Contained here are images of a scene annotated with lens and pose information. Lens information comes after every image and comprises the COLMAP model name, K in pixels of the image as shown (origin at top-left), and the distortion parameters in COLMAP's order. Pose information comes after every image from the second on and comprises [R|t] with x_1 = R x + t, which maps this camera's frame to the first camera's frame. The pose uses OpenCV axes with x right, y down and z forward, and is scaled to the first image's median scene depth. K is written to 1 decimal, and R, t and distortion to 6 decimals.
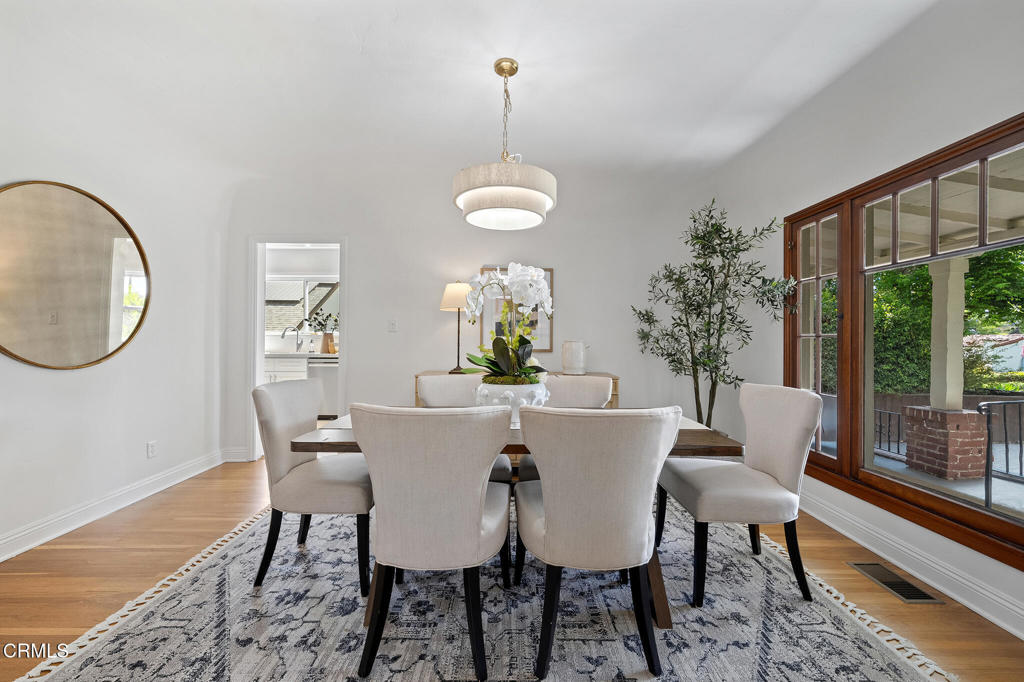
lens RADIAL K [[418.7, 0, 509.1], [0, 418.7, 342.0], [0, 0, 1]] dist [-0.001423, -0.000082]
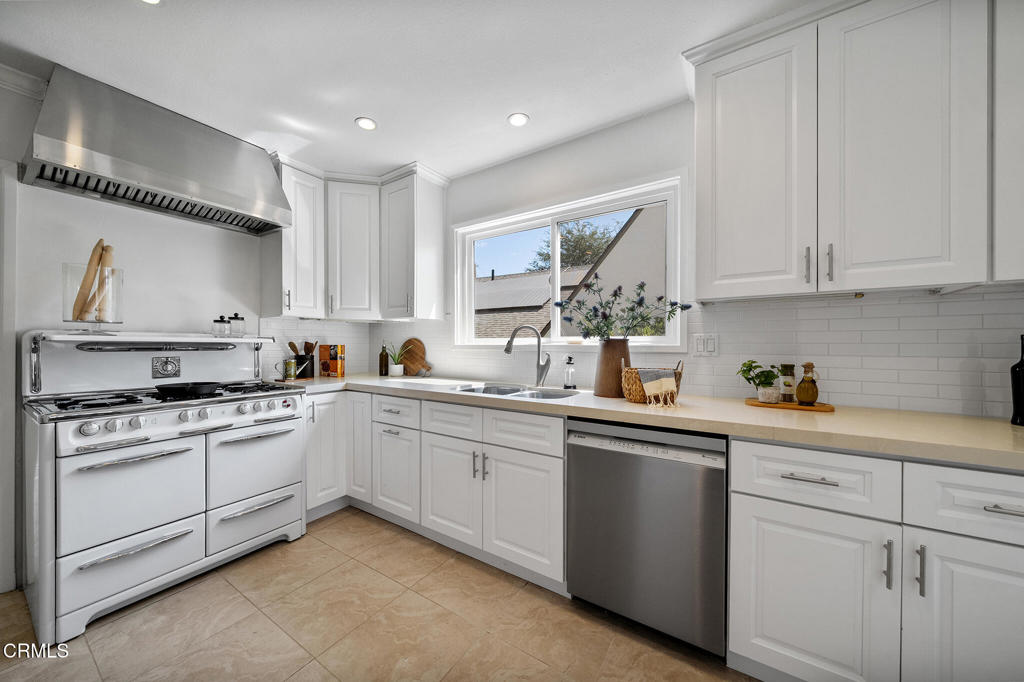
lens RADIAL K [[354.6, 0, 493.6], [0, 354.6, 347.7], [0, 0, 1]] dist [0.006490, -0.000029]
pose [[0.825197, -0.002517, -0.564840, -0.551052], [0.000187, 0.999991, -0.004183, -0.021343], [0.564845, 0.003346, 0.825190, 1.096824]]
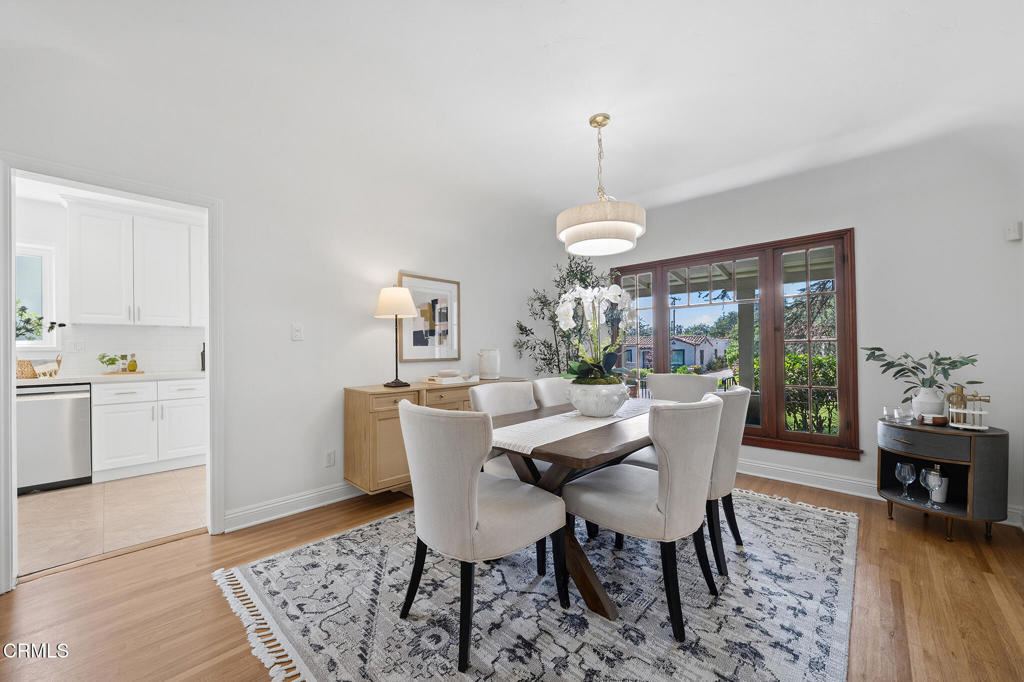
lens RADIAL K [[386.8, 0, 514.8], [0, 386.8, 350.8], [0, 0, 1]] dist [-0.001467, -0.000097]
pose [[0.687204, -0.016805, 0.726270, -0.533152], [0.015182, 0.999846, 0.008770, -0.007149], [-0.726306, 0.004999, 0.687353, 0.222374]]
